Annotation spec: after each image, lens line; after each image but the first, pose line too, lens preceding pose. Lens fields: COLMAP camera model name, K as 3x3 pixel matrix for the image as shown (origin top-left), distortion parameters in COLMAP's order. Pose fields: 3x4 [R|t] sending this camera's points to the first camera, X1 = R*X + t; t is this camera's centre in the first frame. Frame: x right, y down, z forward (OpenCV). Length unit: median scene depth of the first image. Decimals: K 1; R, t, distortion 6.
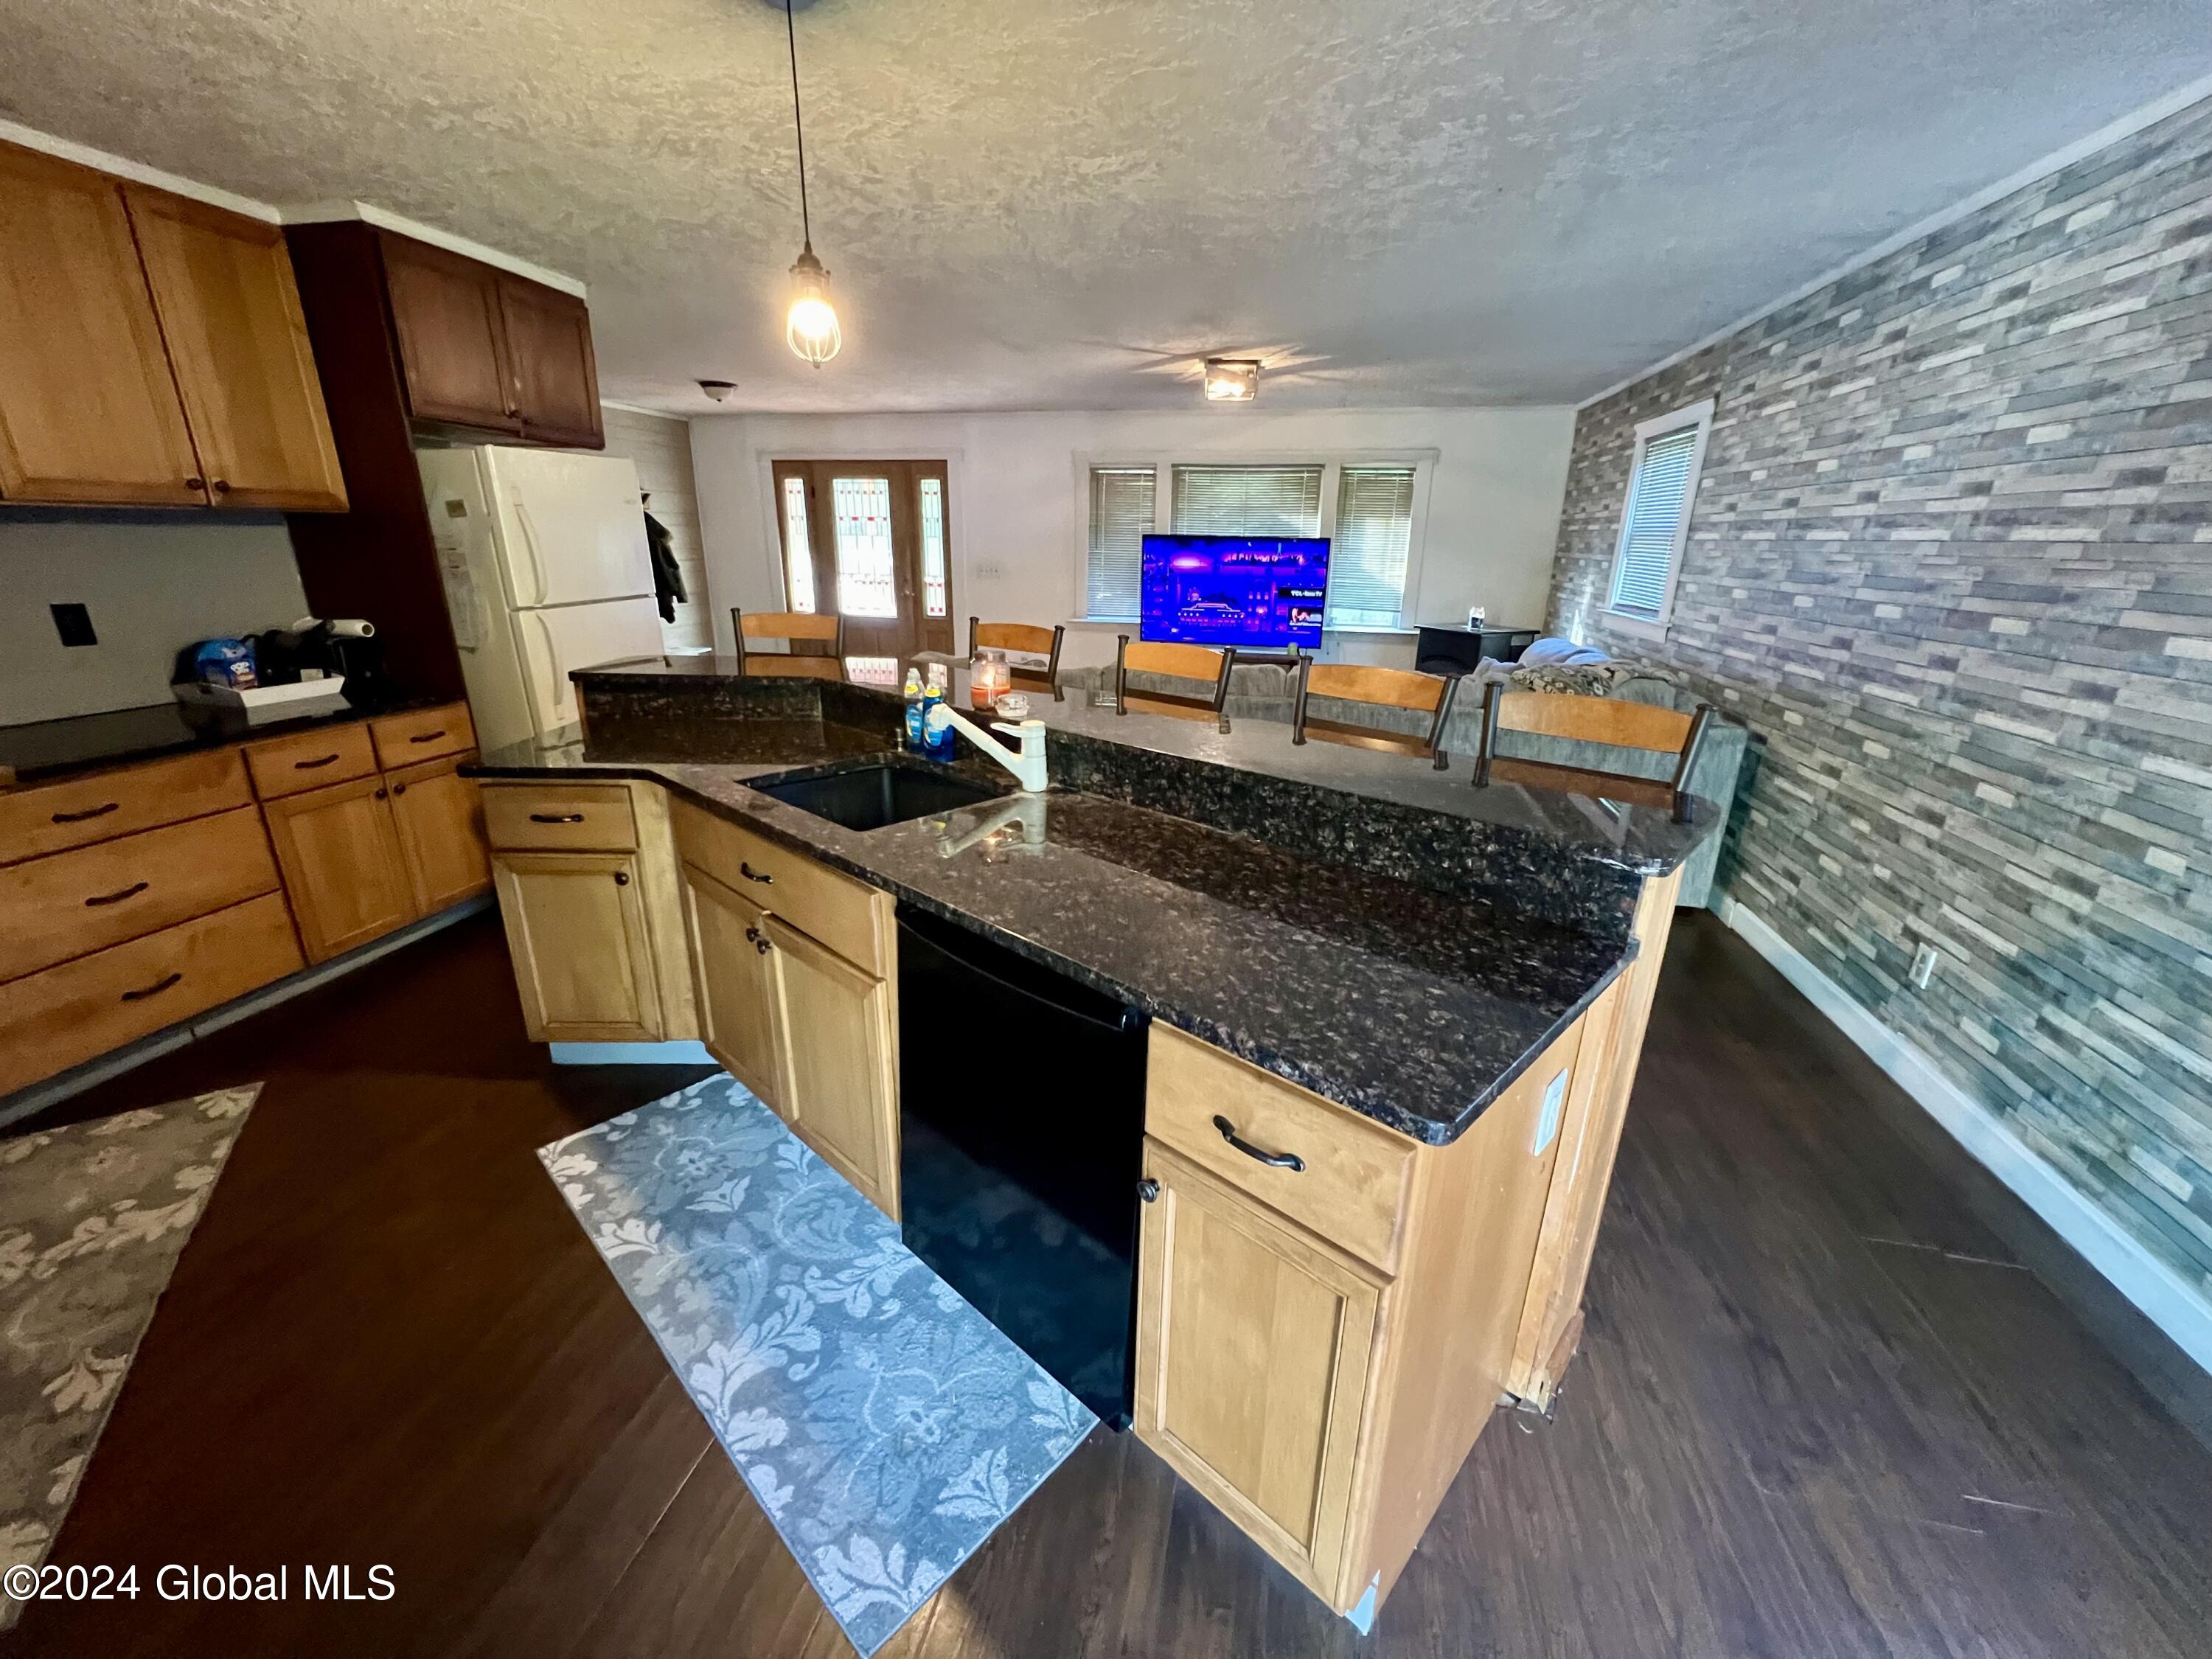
lens RADIAL K [[887.1, 0, 1110.5], [0, 887.1, 833.8], [0, 0, 1]] dist [-0.003059, 0.000913]
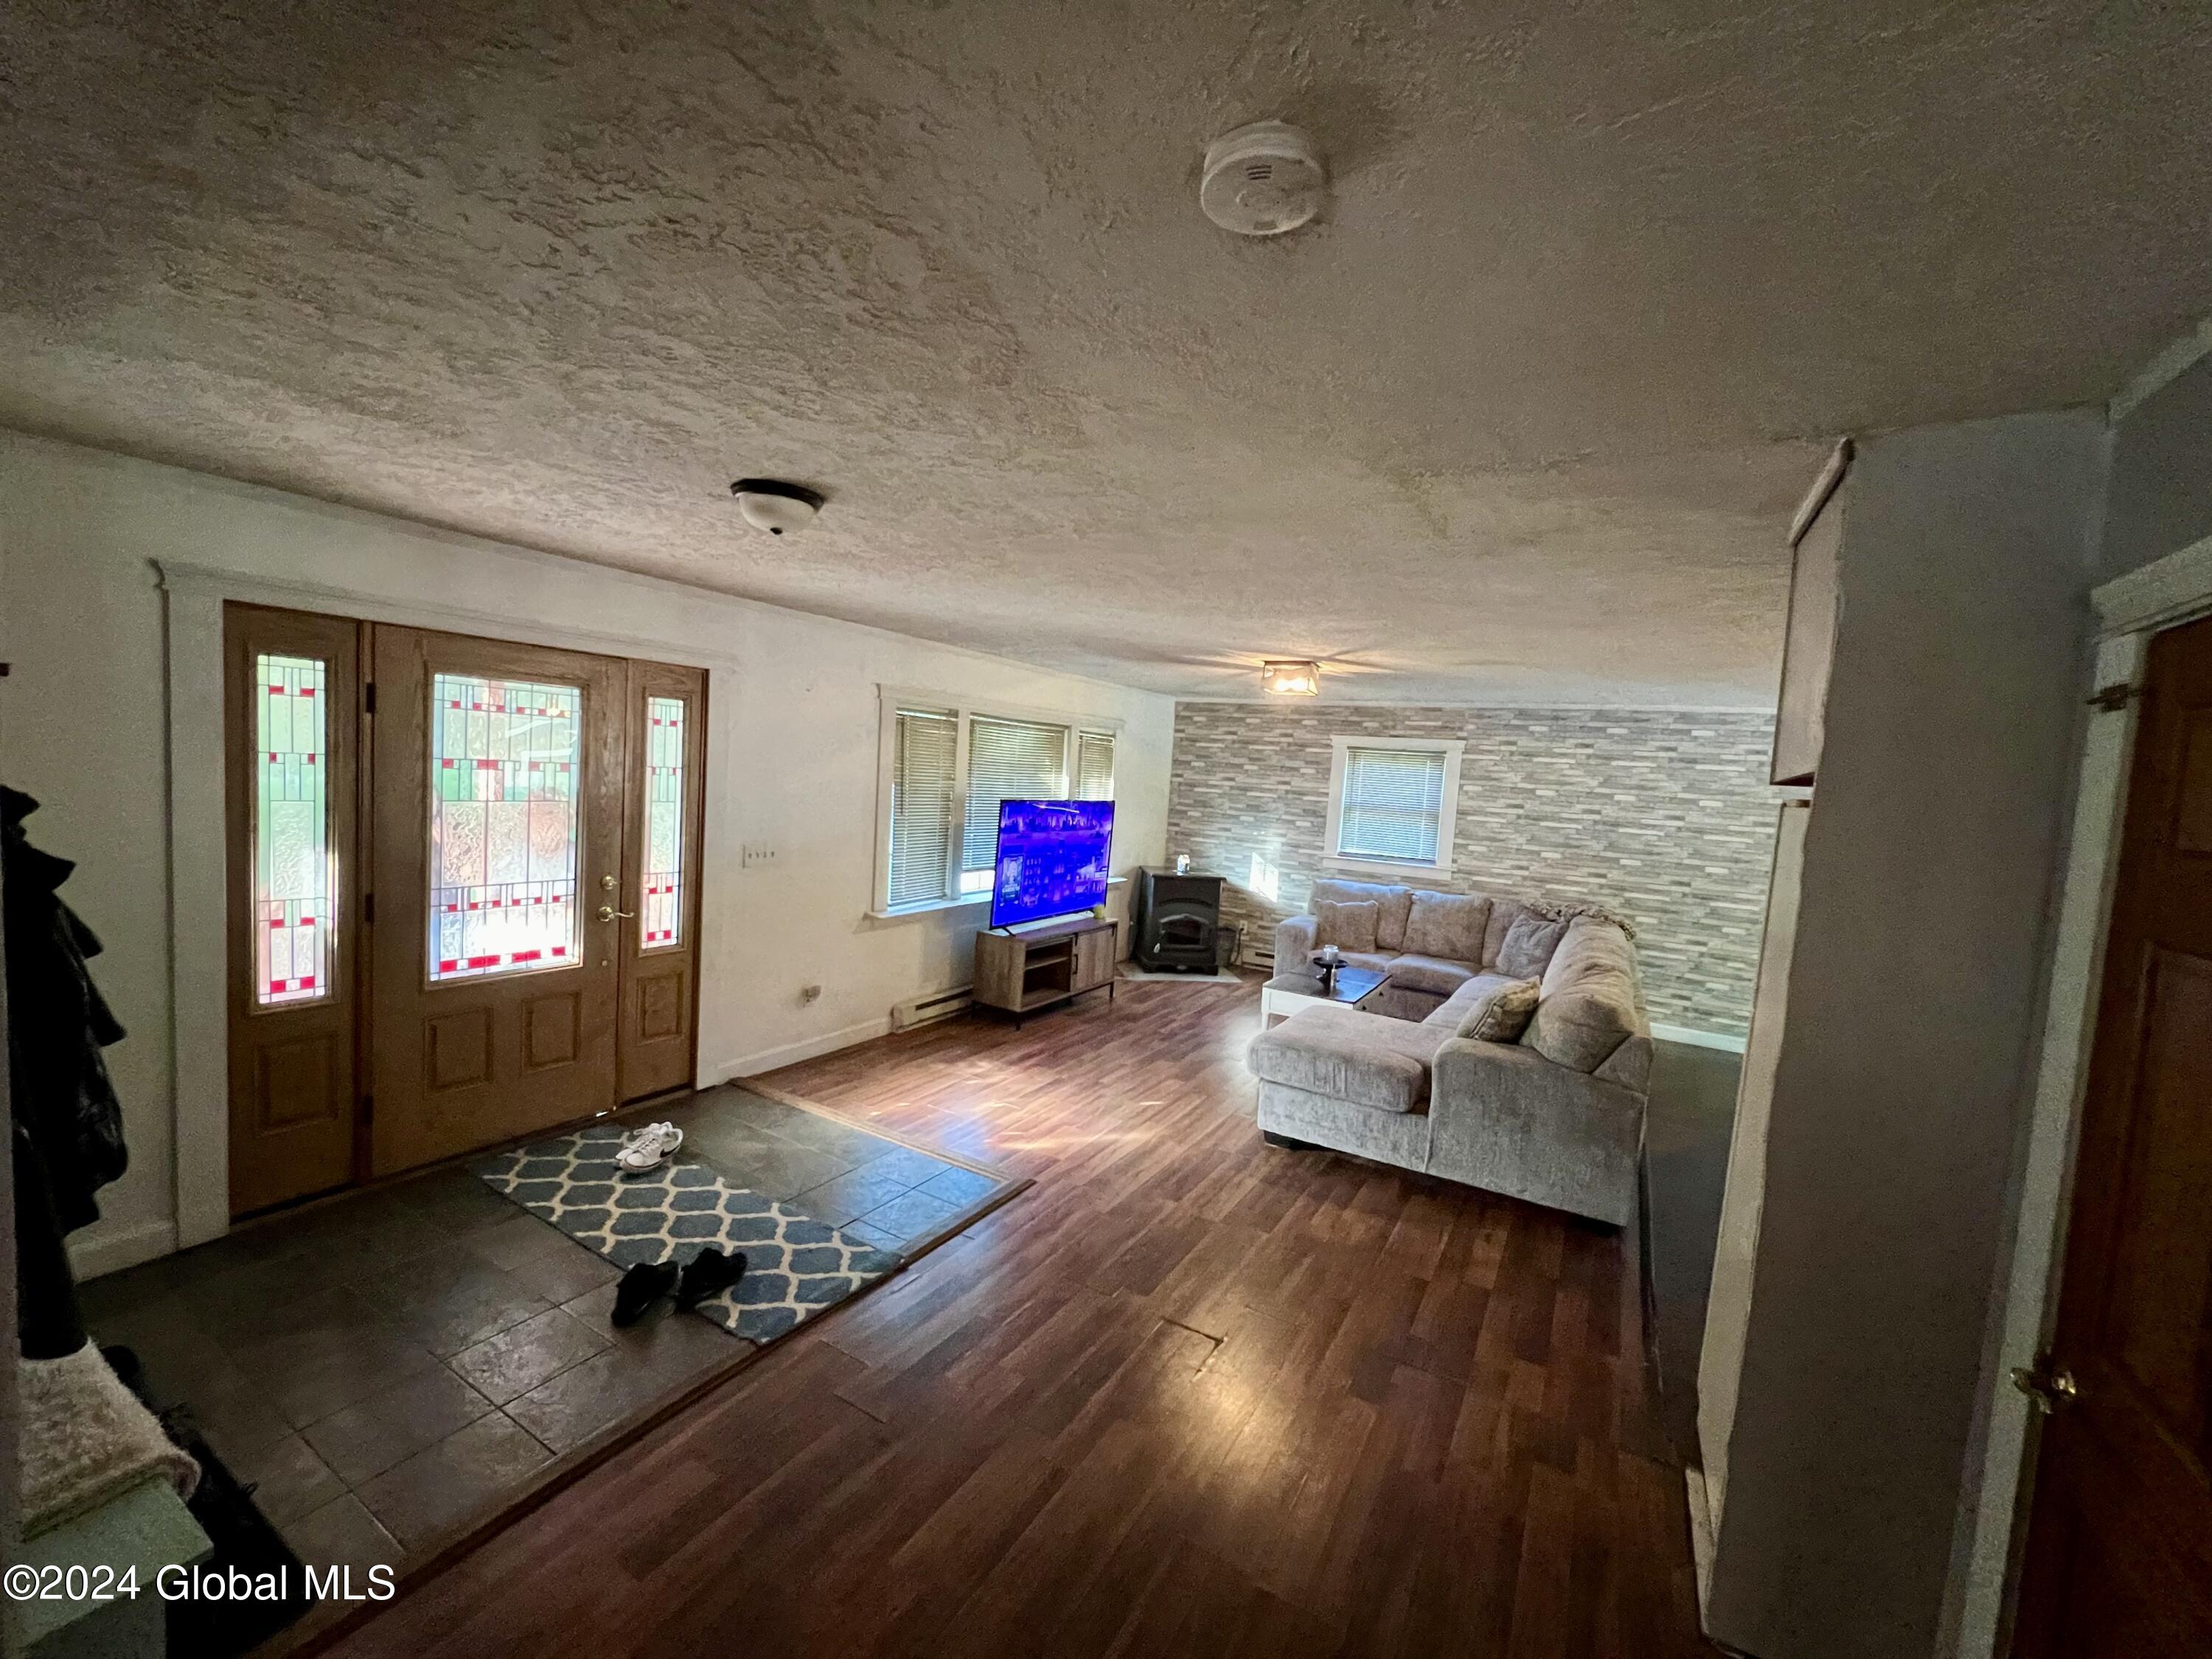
lens RADIAL K [[887.1, 0, 1115.7], [0, 887.1, 835.3], [0, 0, 1]] dist [-0.003059, 0.000913]
pose [[0.307050, -0.069143, 0.949178, -1.603196], [0.244402, 0.969637, -0.008429, -0.643699], [-0.919776, 0.234569, 0.314626, 1.557466]]
